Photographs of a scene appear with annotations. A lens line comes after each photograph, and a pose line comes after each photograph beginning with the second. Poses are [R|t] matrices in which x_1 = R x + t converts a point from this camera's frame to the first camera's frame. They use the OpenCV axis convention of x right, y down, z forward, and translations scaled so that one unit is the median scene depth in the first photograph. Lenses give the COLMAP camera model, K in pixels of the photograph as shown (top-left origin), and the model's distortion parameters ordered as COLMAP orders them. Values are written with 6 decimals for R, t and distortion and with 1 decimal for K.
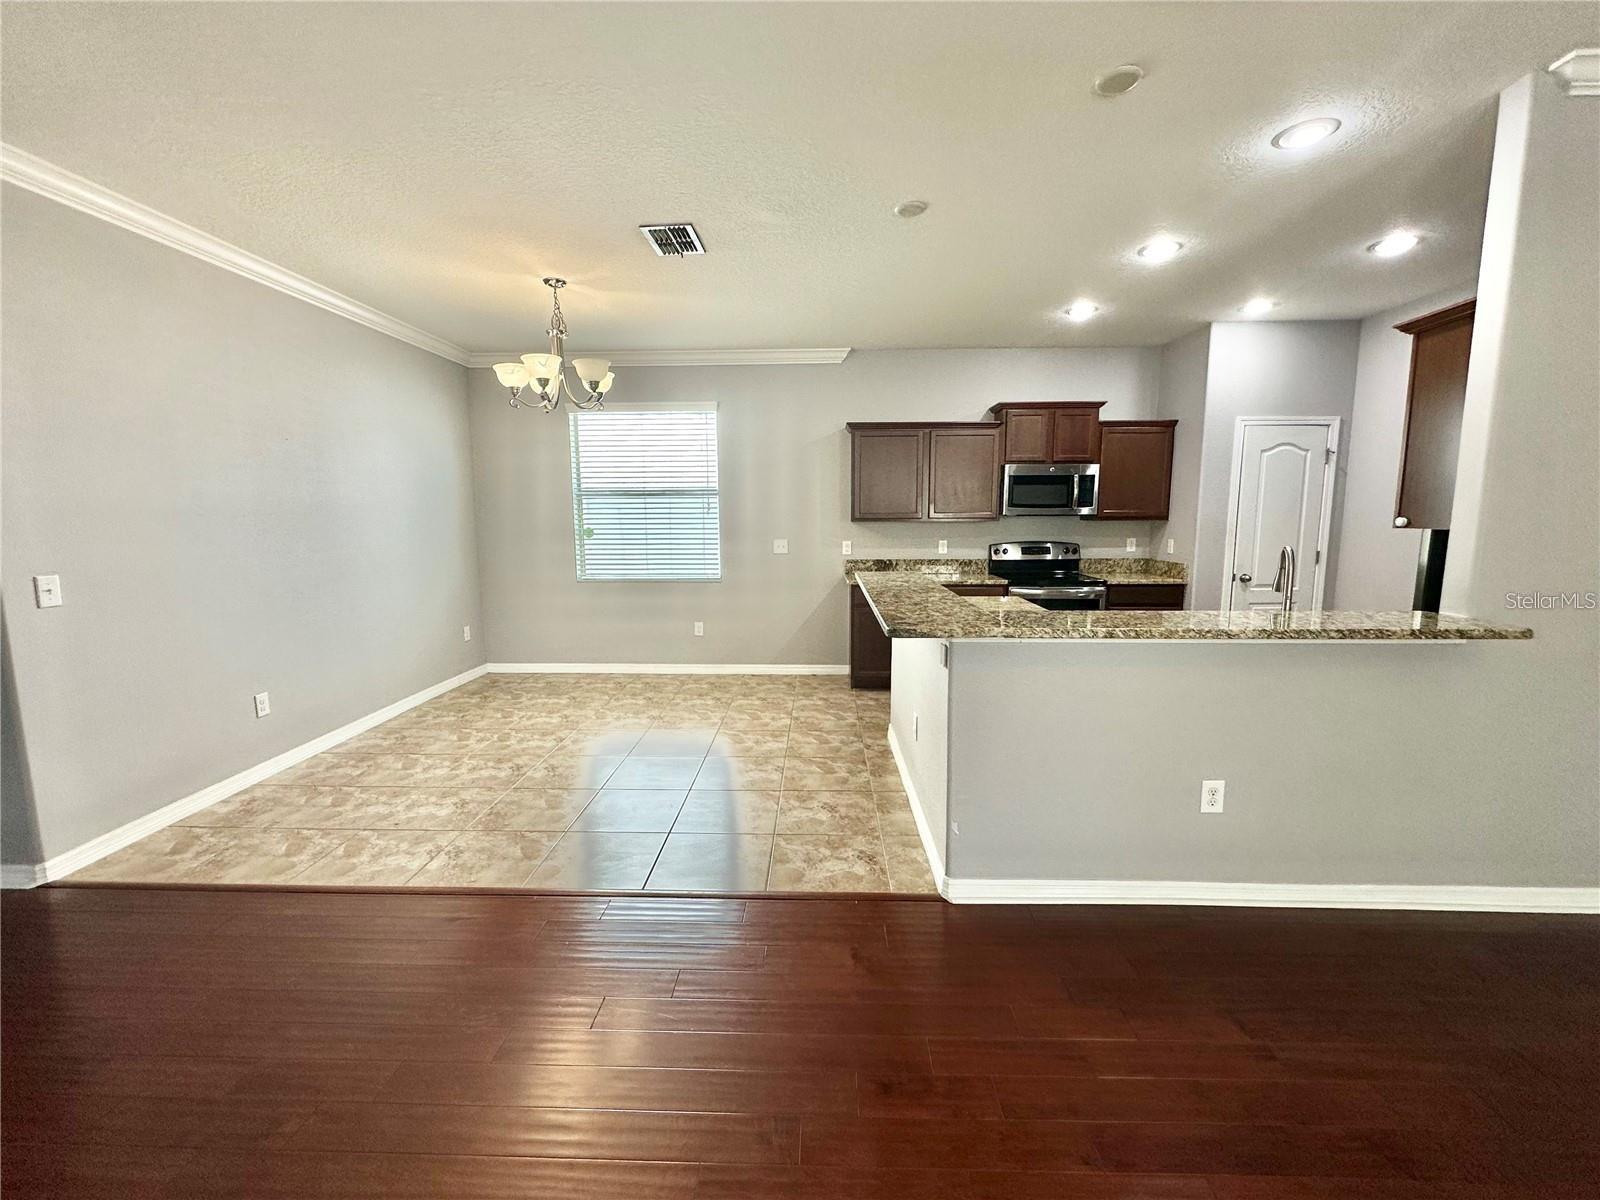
lens RADIAL K [[647.2, 0, 803.0], [0, 647.2, 615.3], [0, 0, 1]] dist [-0.000523, 0.000024]
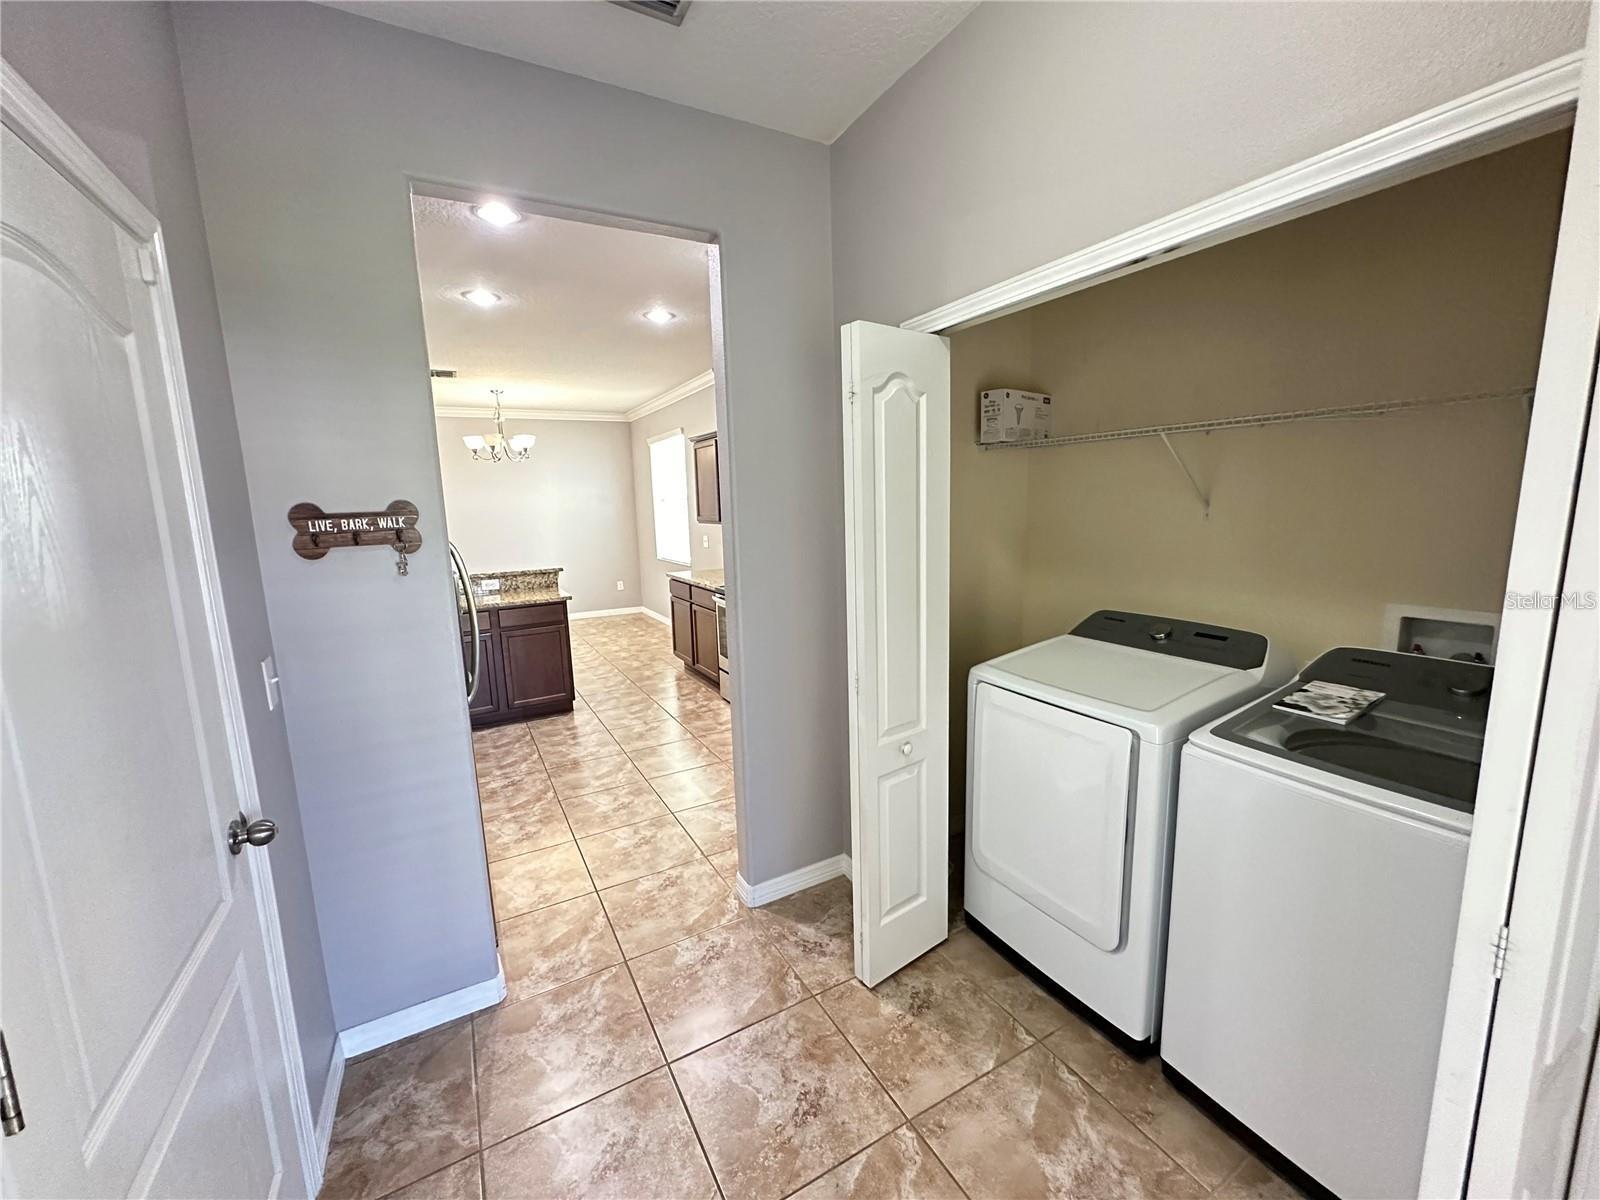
lens RADIAL K [[647.2, 0, 797.6], [0, 647.2, 599.1], [0, 0, 1]] dist [-0.000523, 0.000024]
pose [[0.513487, 0.122656, -0.849286, 1.360021], [-0.108302, 0.991080, 0.077654, -0.138662], [0.851235, 0.052106, 0.522191, 0.649405]]
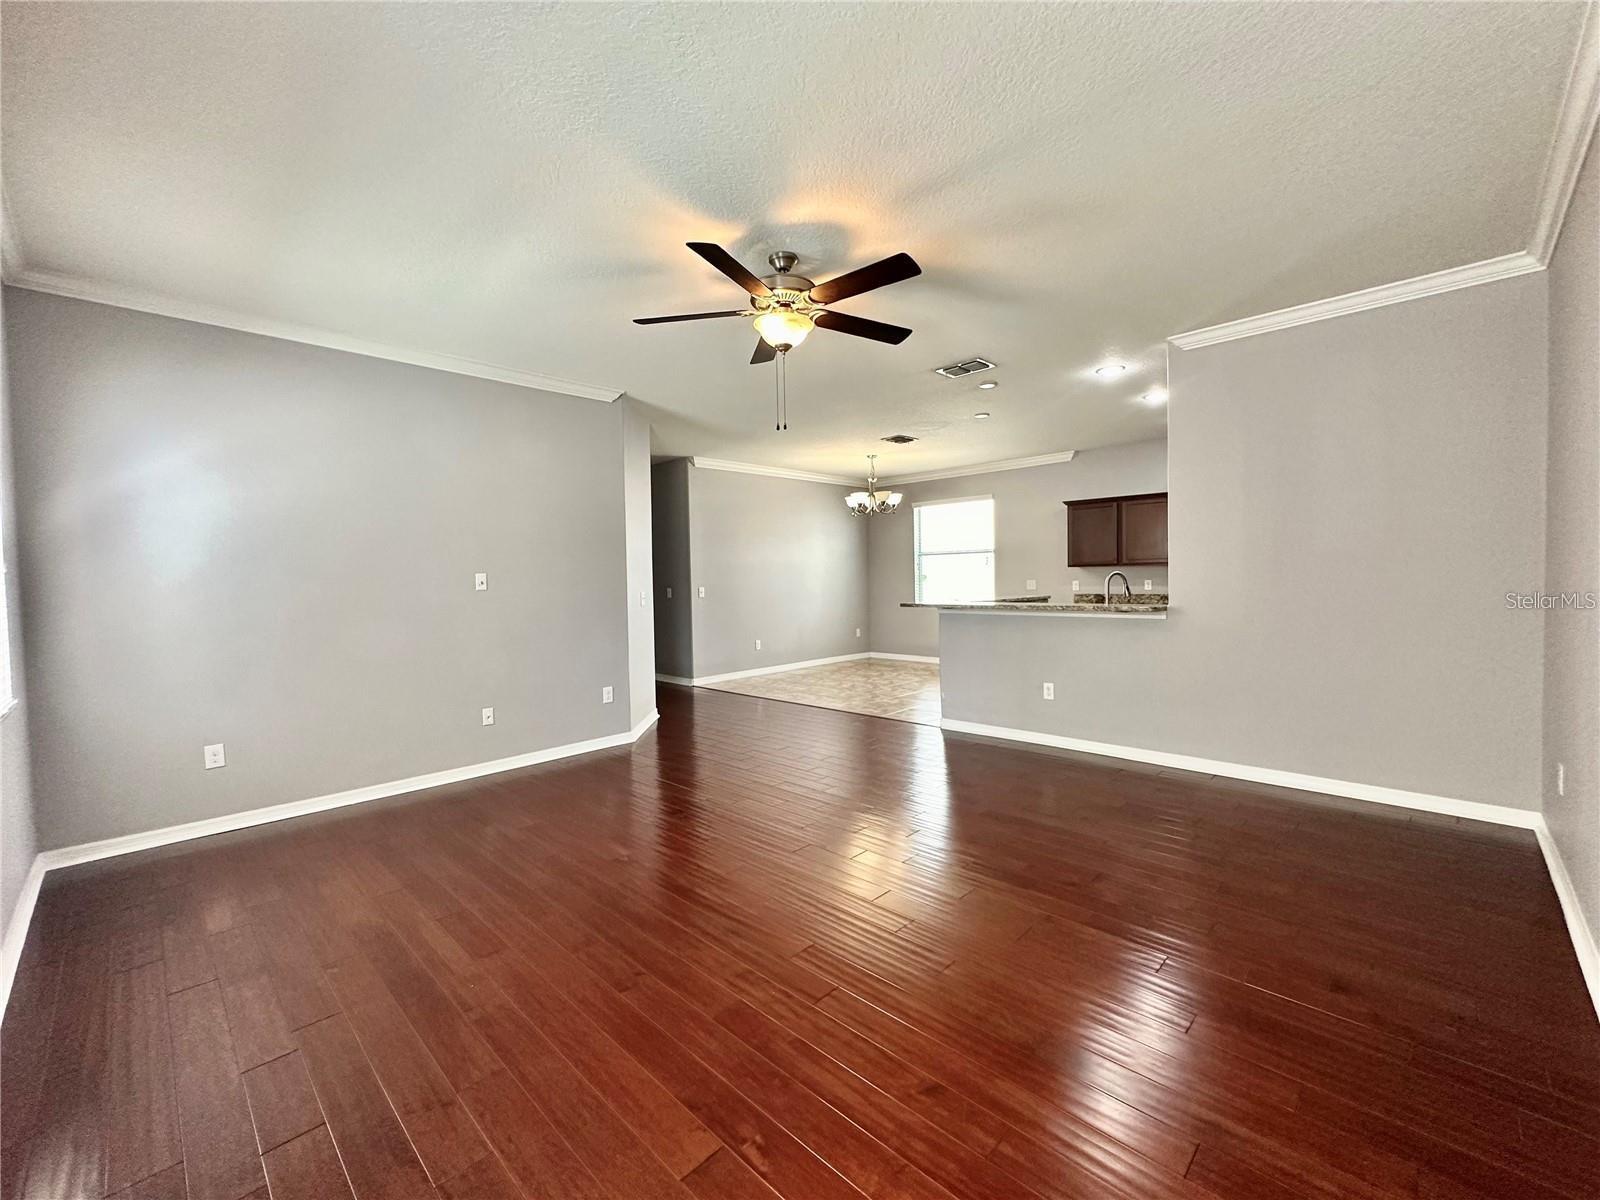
lens RADIAL K [[647.2, 0, 812.5], [0, 647.2, 606.1], [0, 0, 1]] dist [-0.000523, 0.000024]
pose [[0.739110, 0.019330, -0.673308, 0.739805], [-0.090803, 0.993323, -0.071159, 0.116020], [0.667437, 0.113732, 0.735930, -0.520434]]
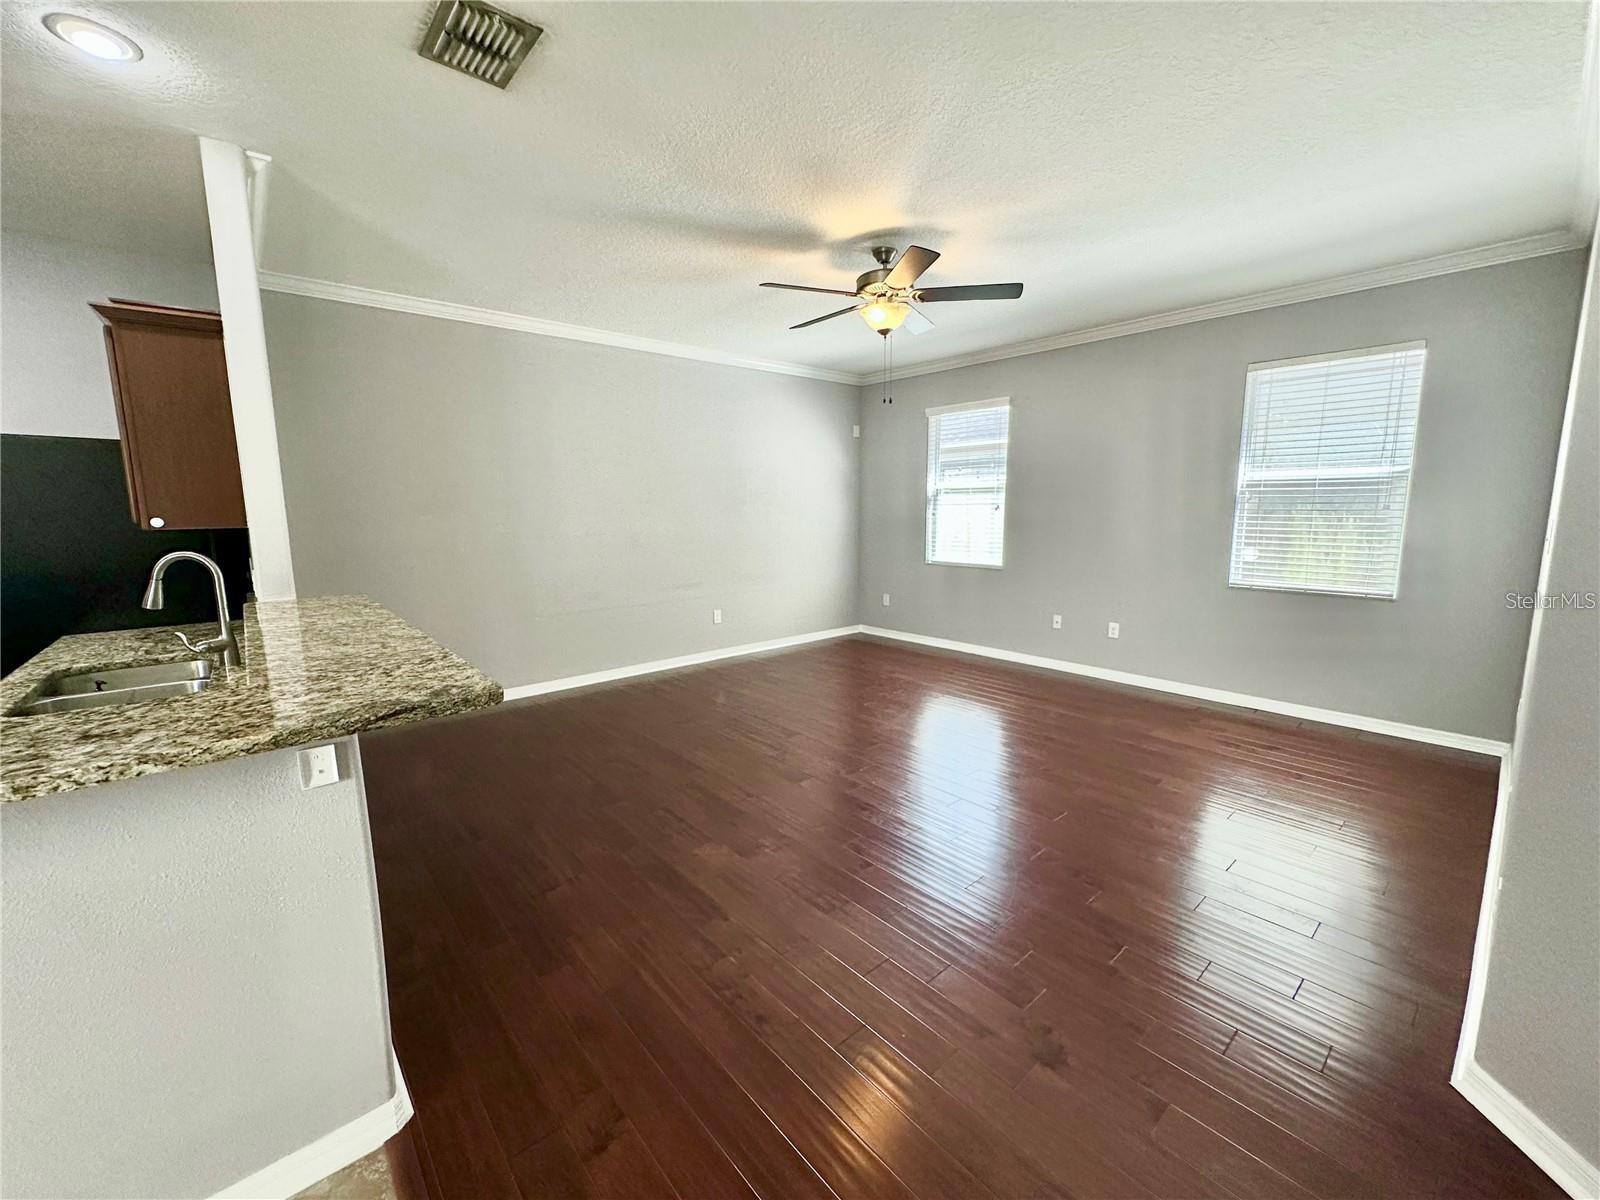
lens RADIAL K [[647.2, 0, 798.2], [0, 647.2, 596.2], [0, 0, 1]] dist [-0.000523, 0.000024]
pose [[-0.676737, -0.090676, 0.730619, -0.232958], [0.125757, 0.963565, 0.236069, -0.080180], [-0.725405, 0.251637, -0.640677, 0.520942]]
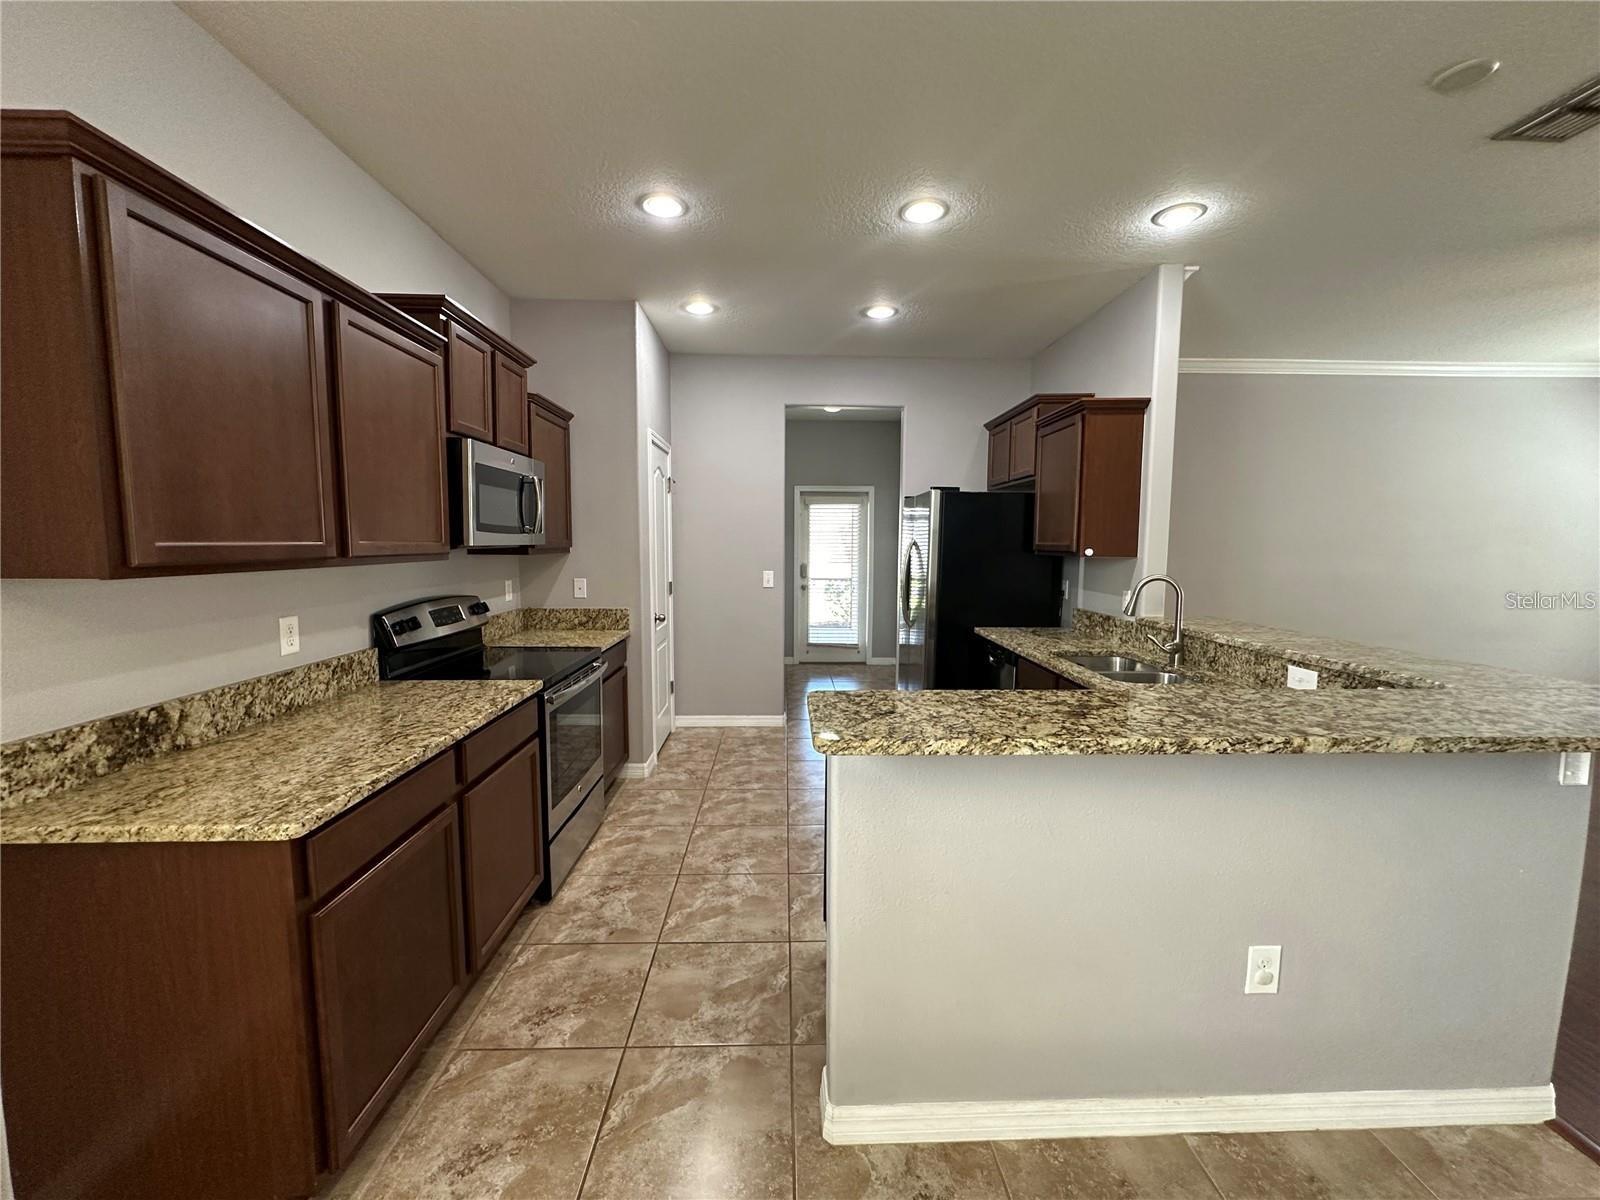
lens RADIAL K [[647.2, 0, 795.2], [0, 647.2, 597.6], [0, 0, 1]] dist [-0.000523, 0.000024]
pose [[-0.054513, -0.082166, 0.995127, -0.191324], [0.148929, 0.984792, 0.089471, -0.143346], [-0.987344, 0.153081, -0.041447, 0.908351]]
